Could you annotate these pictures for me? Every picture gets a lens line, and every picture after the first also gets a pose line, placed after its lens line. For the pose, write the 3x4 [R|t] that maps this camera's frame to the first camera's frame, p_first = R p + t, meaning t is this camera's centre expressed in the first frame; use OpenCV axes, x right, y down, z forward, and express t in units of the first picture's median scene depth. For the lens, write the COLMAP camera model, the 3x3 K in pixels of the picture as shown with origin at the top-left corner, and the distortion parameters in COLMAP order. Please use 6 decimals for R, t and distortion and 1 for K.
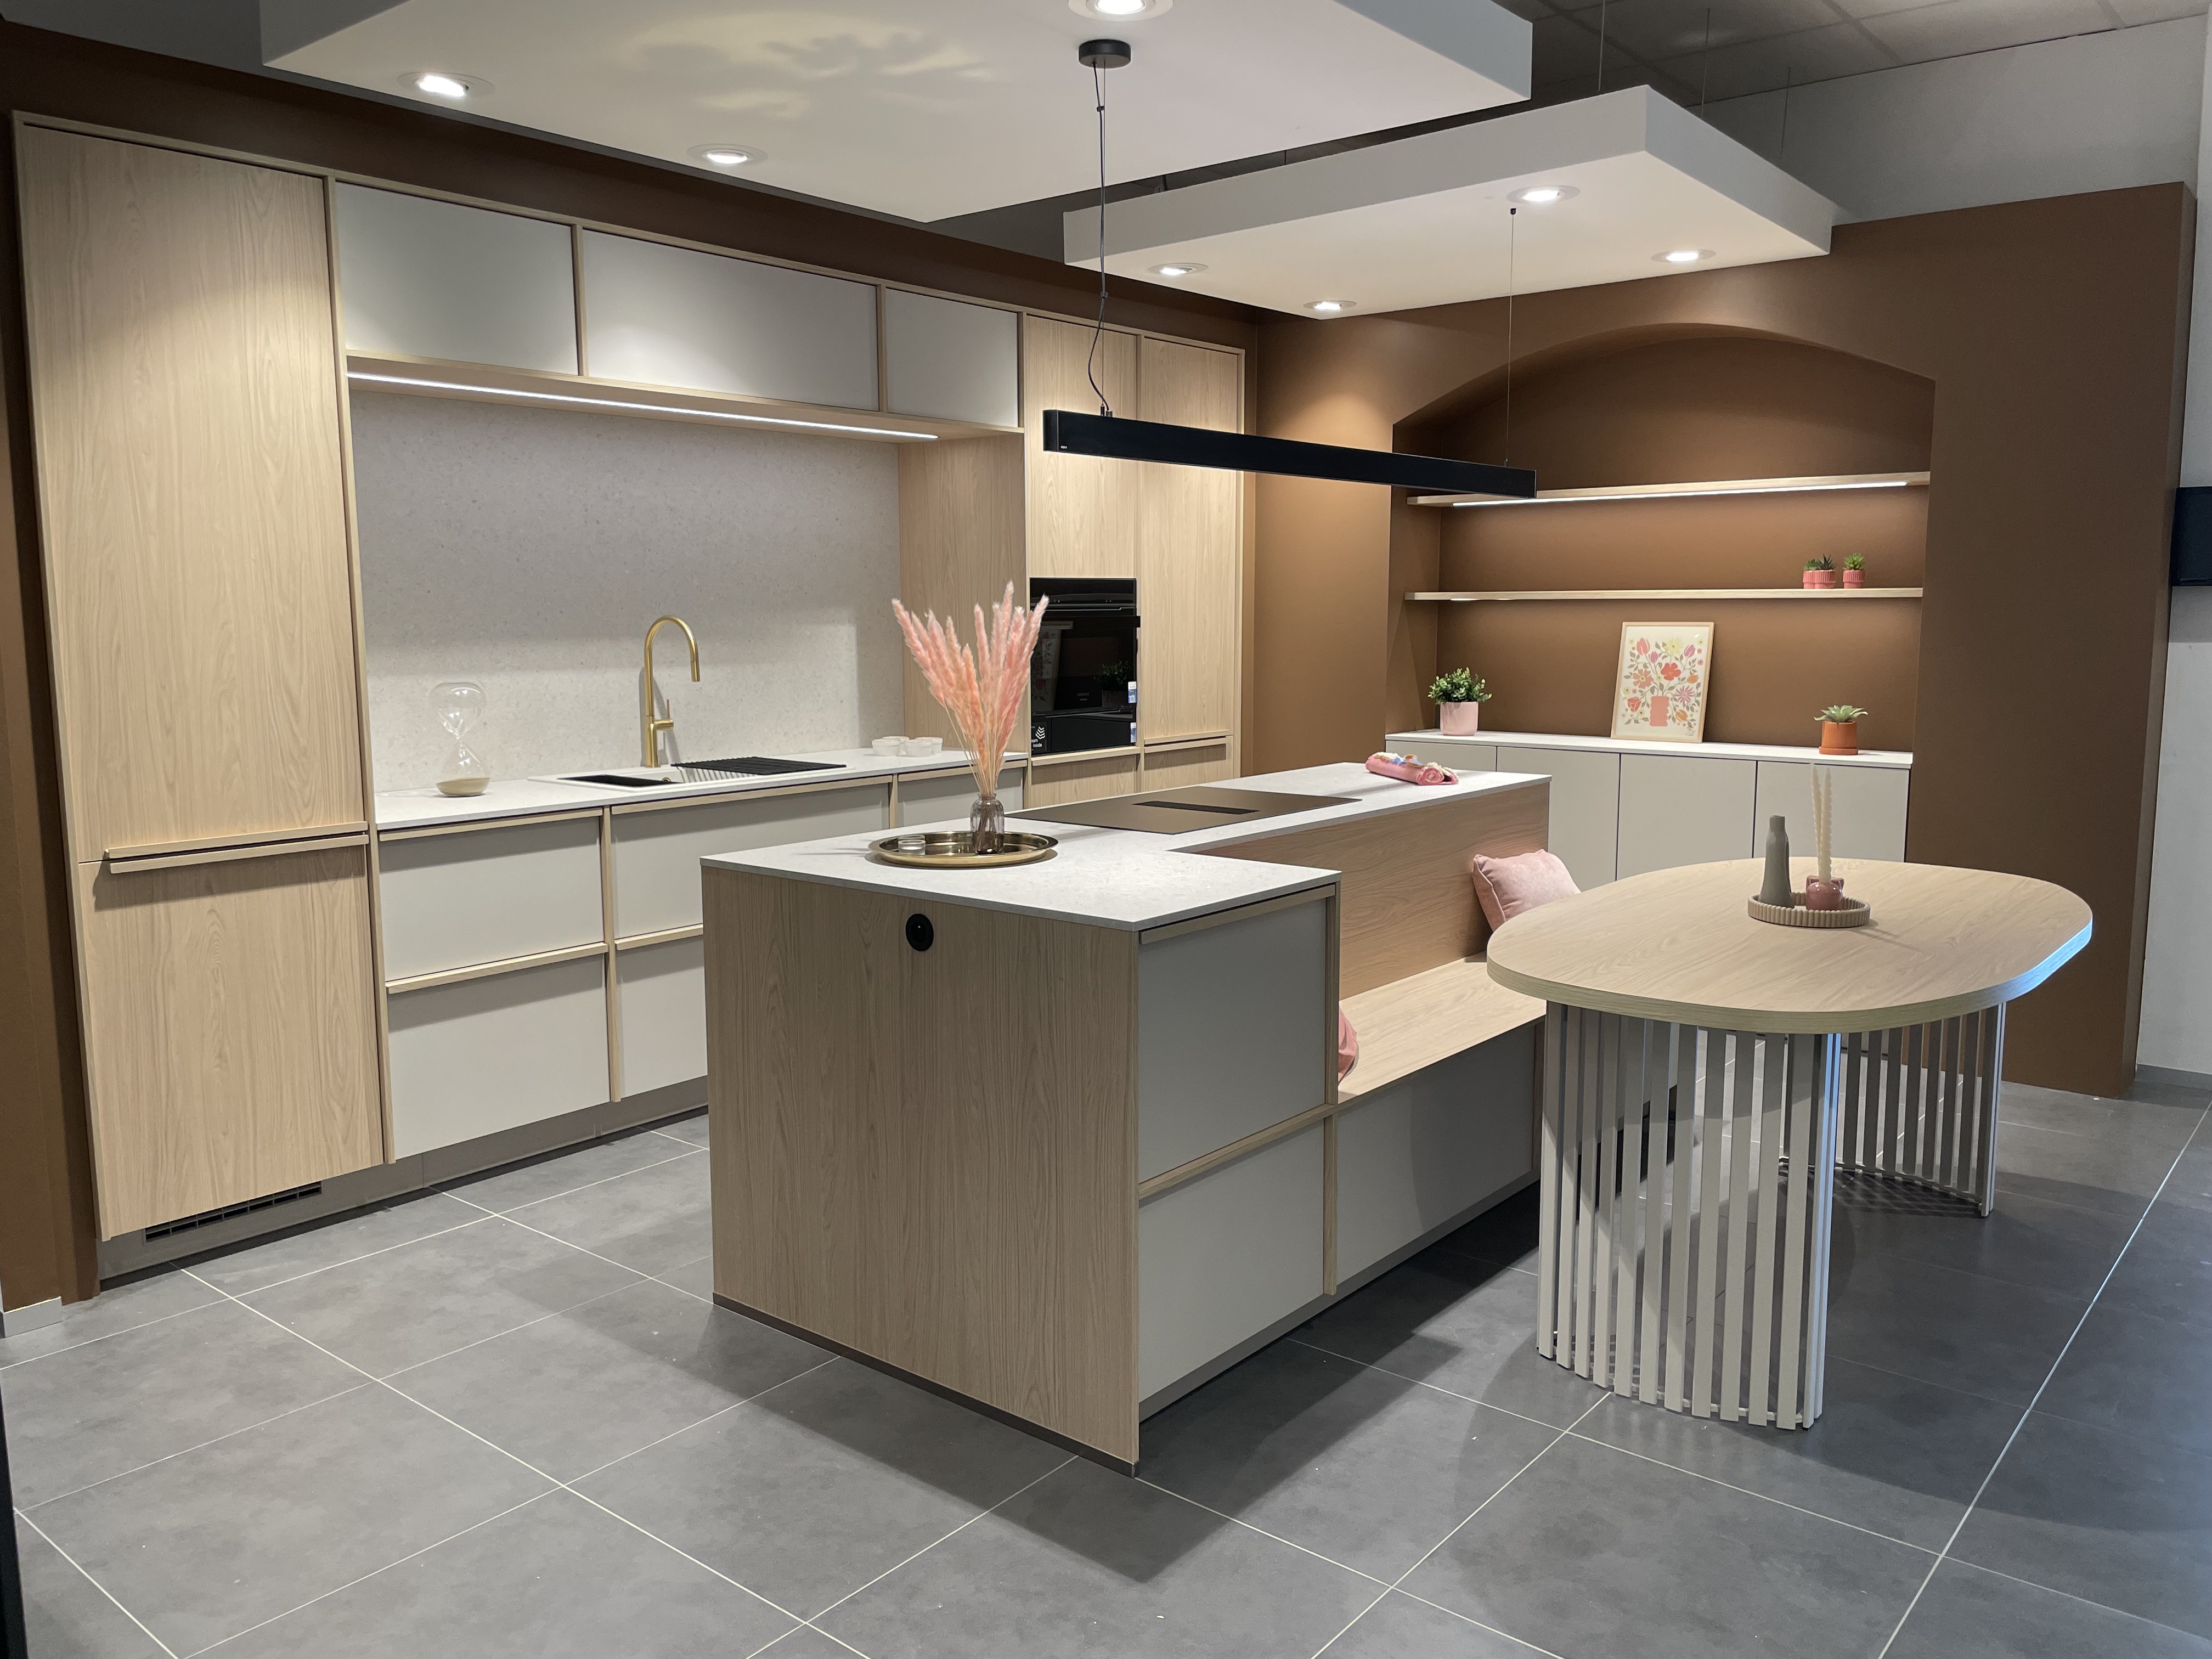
lens RADIAL K [[1692.4, 0, 1106.0], [0, 1692.4, 823.5], [0, 0, 1]] dist [0.058384, -0.055565]
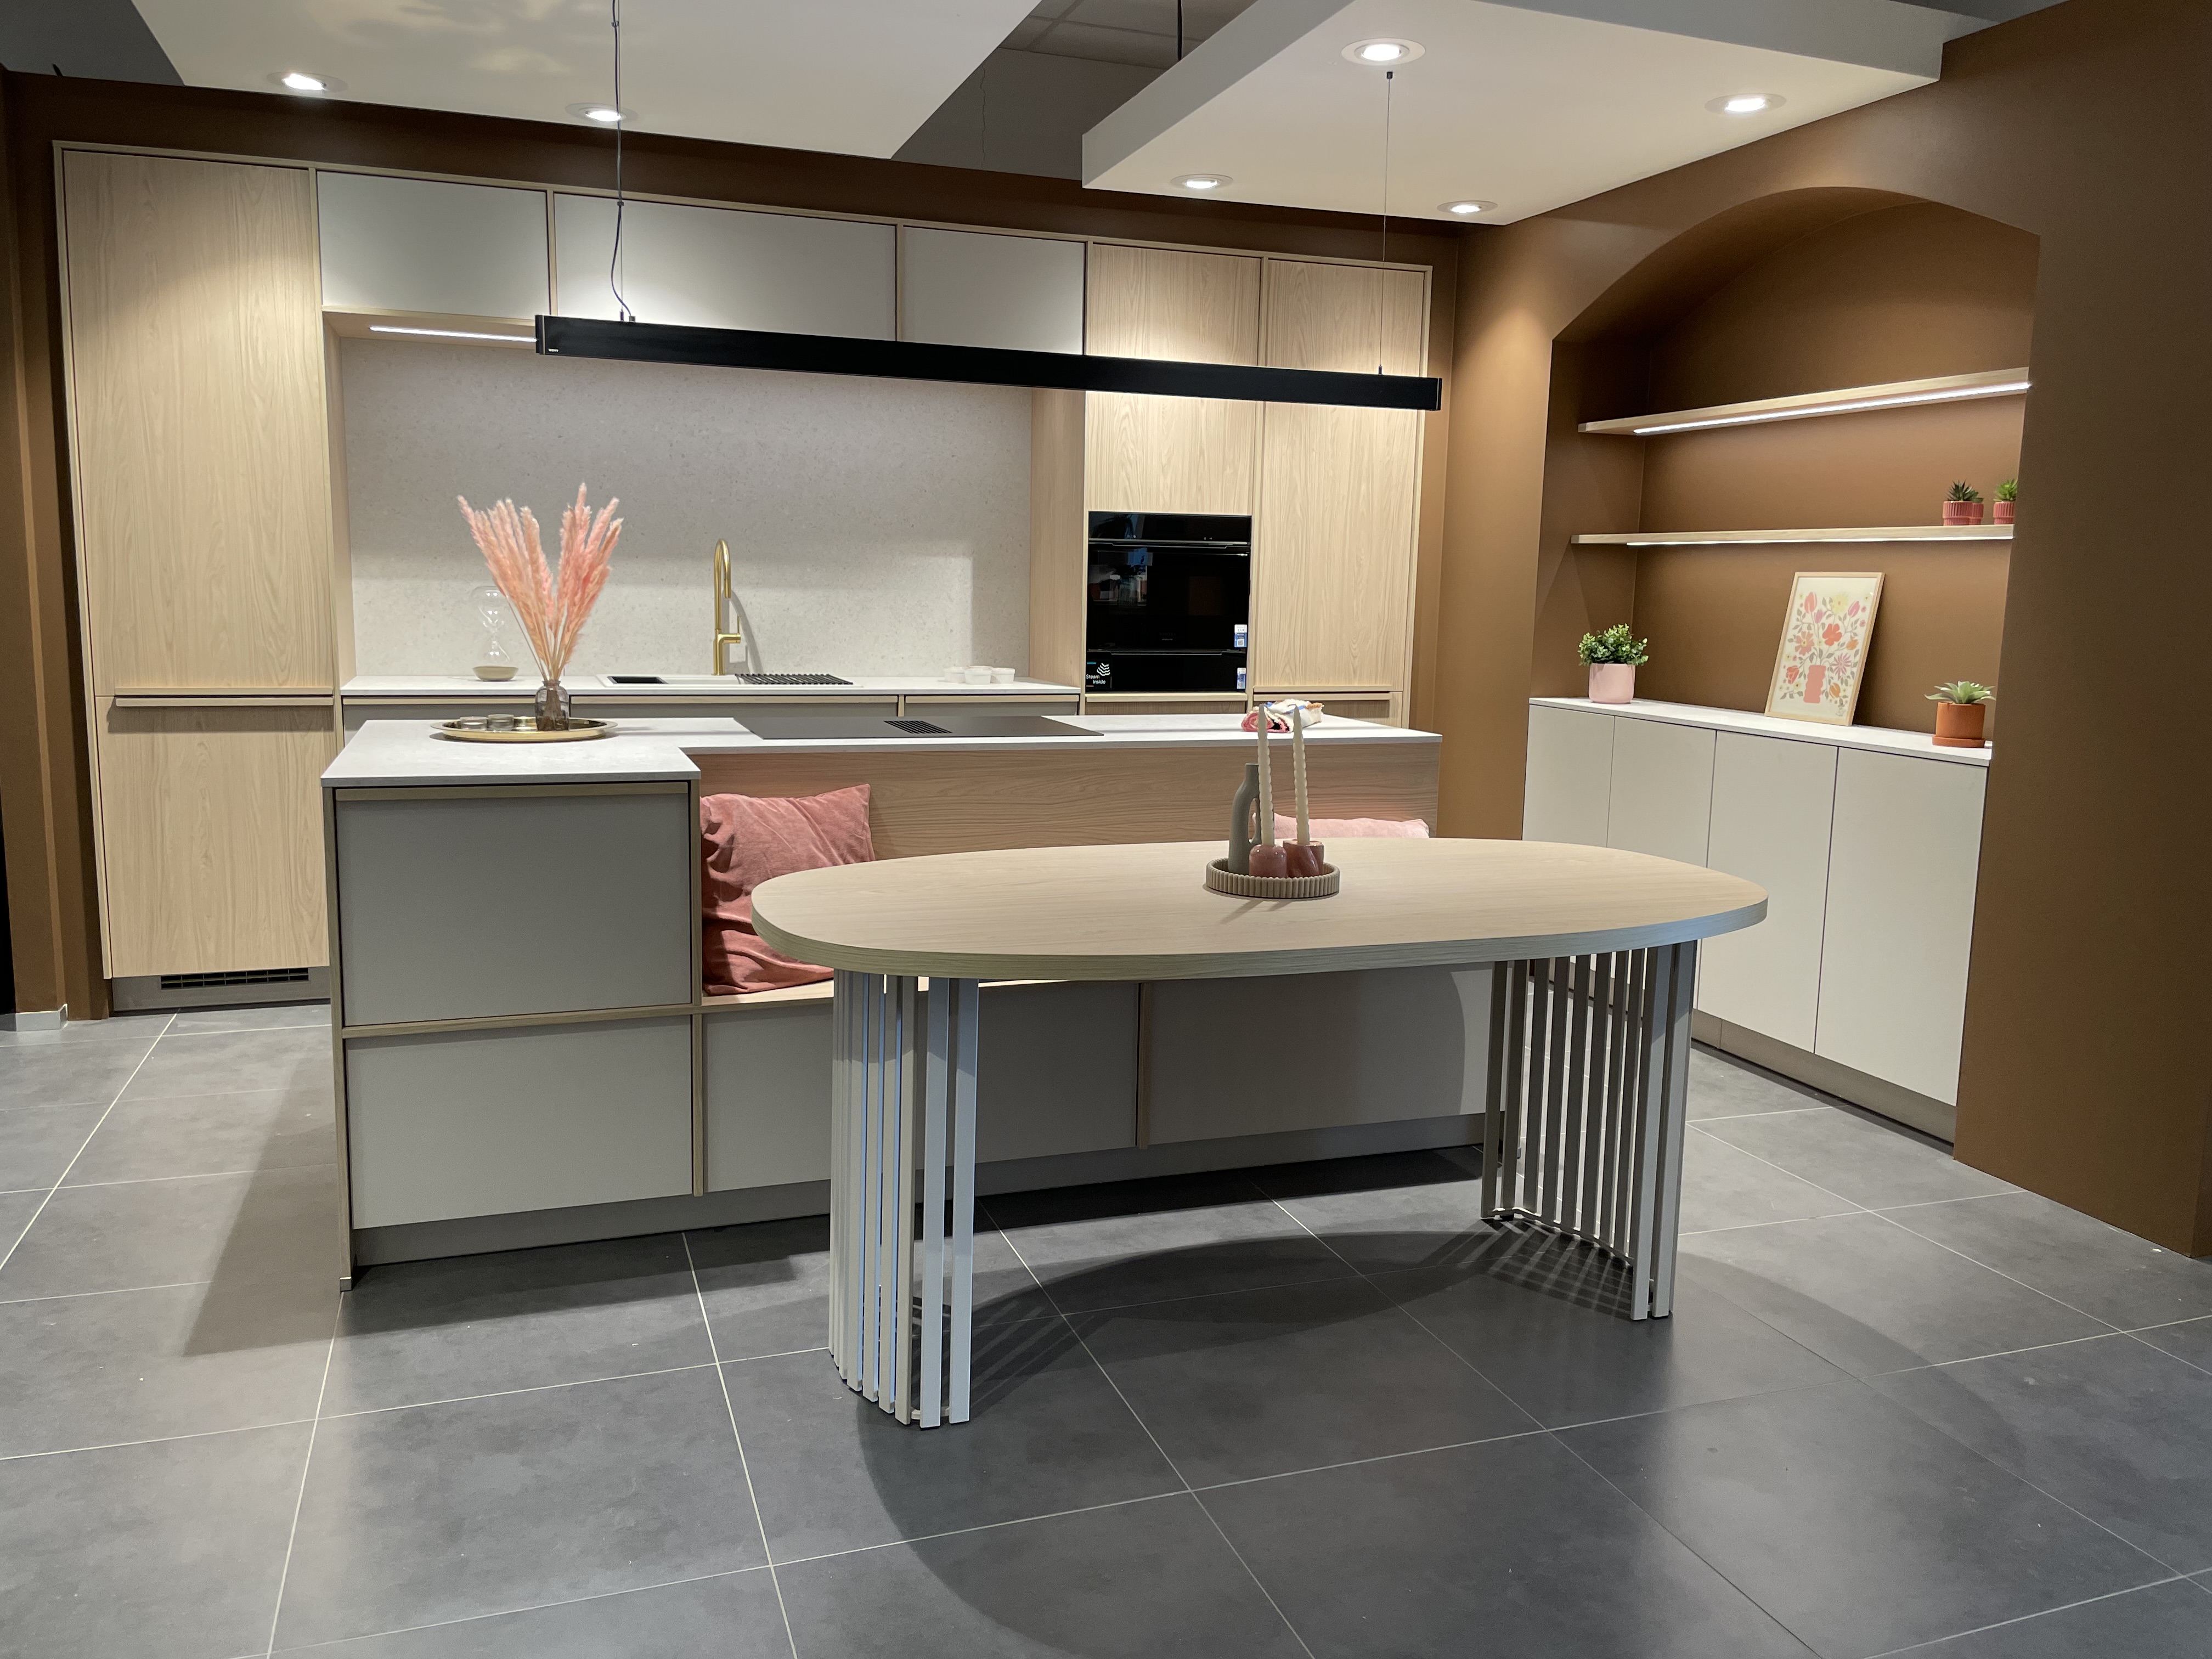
lens RADIAL K [[1692.4, 0, 1096.4], [0, 1692.4, 819.0], [0, 0, 1]] dist [0.058384, -0.055565]
pose [[0.852979, 0.095452, -0.513143, 0.507723], [-0.091798, 0.995246, 0.032536, 0.002016], [0.513809, 0.019353, 0.857686, 0.160383]]
